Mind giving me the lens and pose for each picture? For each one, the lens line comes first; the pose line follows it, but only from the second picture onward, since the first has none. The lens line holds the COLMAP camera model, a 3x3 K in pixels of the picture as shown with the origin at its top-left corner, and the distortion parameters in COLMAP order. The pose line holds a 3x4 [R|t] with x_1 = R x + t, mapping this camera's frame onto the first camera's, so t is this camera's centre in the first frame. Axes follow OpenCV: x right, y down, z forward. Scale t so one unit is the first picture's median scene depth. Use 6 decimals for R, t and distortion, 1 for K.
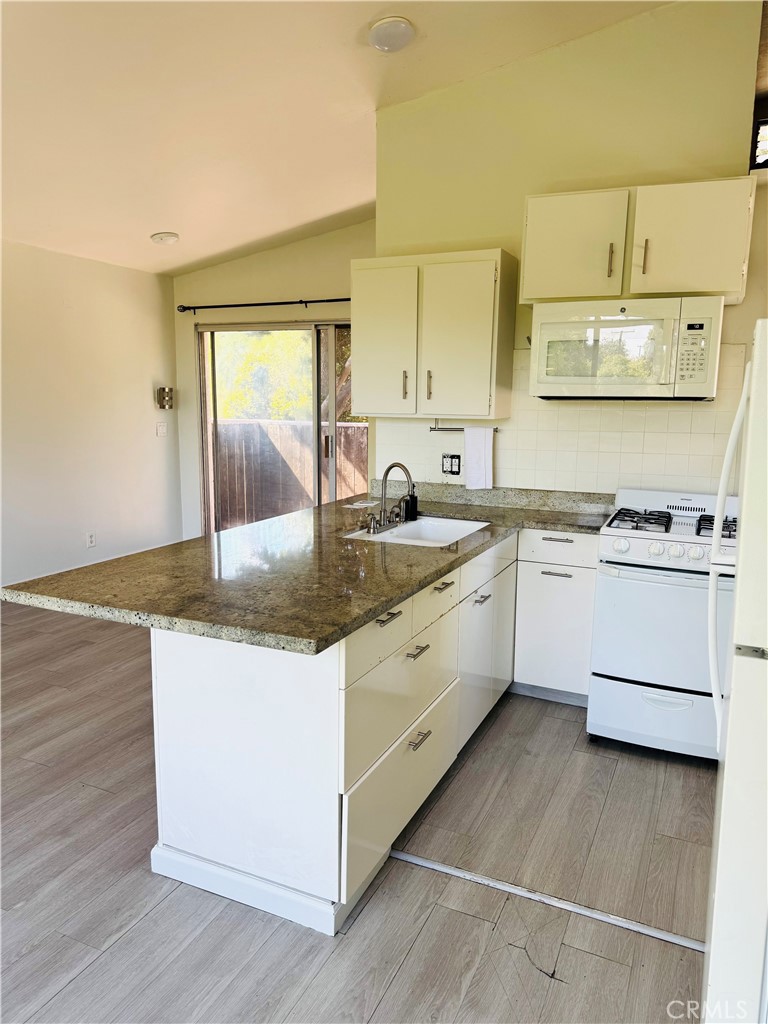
lens RADIAL K [[715.7, 0, 384.0], [0, 715.7, 512.0], [0, 0, 1]] dist [0.129510, -0.216292]
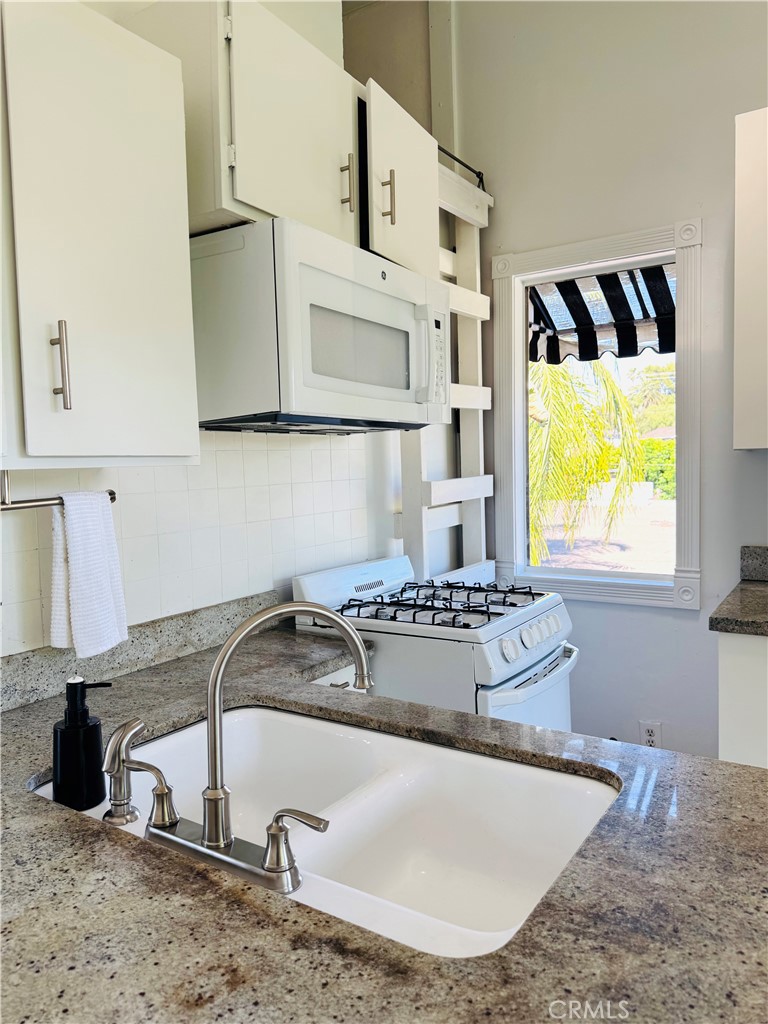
lens RADIAL K [[724.7, 0, 379.5], [0, 724.7, 513.2], [0, 0, 1]] dist [0.079017, -0.088062]
pose [[0.150799, -0.083469, 0.985034, -0.278928], [0.187663, 0.980727, 0.054375, -0.117423], [-0.970589, 0.176655, 0.163557, 0.930817]]
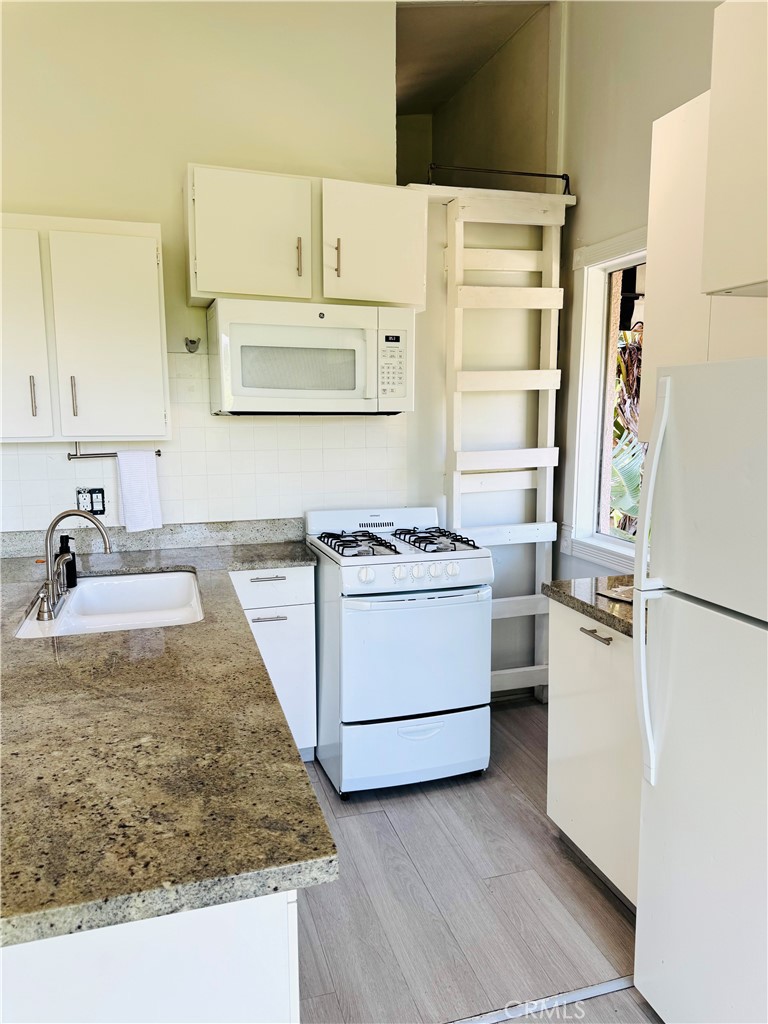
lens RADIAL K [[715.7, 0, 384.0], [0, 715.7, 512.0], [0, 0, 1]] dist [0.129510, -0.216292]
pose [[0.739565, -0.109756, 0.664076, -0.231981], [0.116951, 0.992562, 0.033801, -0.057311], [-0.662846, 0.052666, 0.746901, 0.293205]]
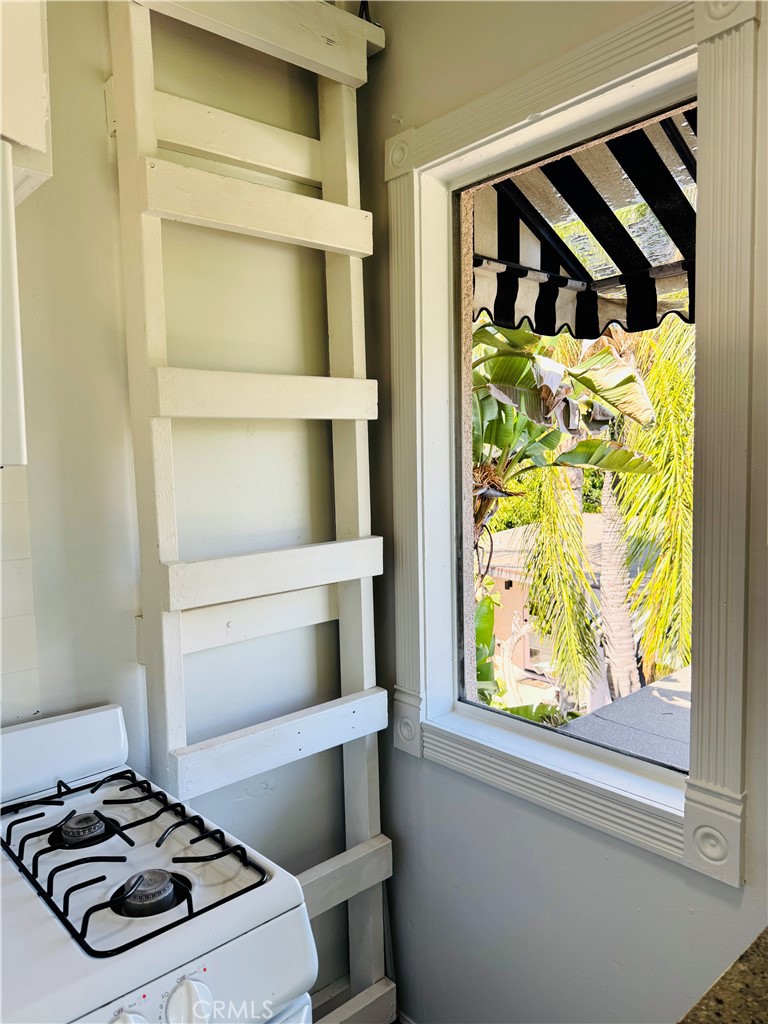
lens RADIAL K [[724.7, 0, 379.5], [0, 724.7, 513.2], [0, 0, 1]] dist [0.079017, -0.088062]
pose [[0.411684, -0.080630, 0.907753, 0.217418], [0.169325, 0.985502, 0.010744, -0.110070], [-0.895458, 0.149282, 0.419368, 0.706022]]
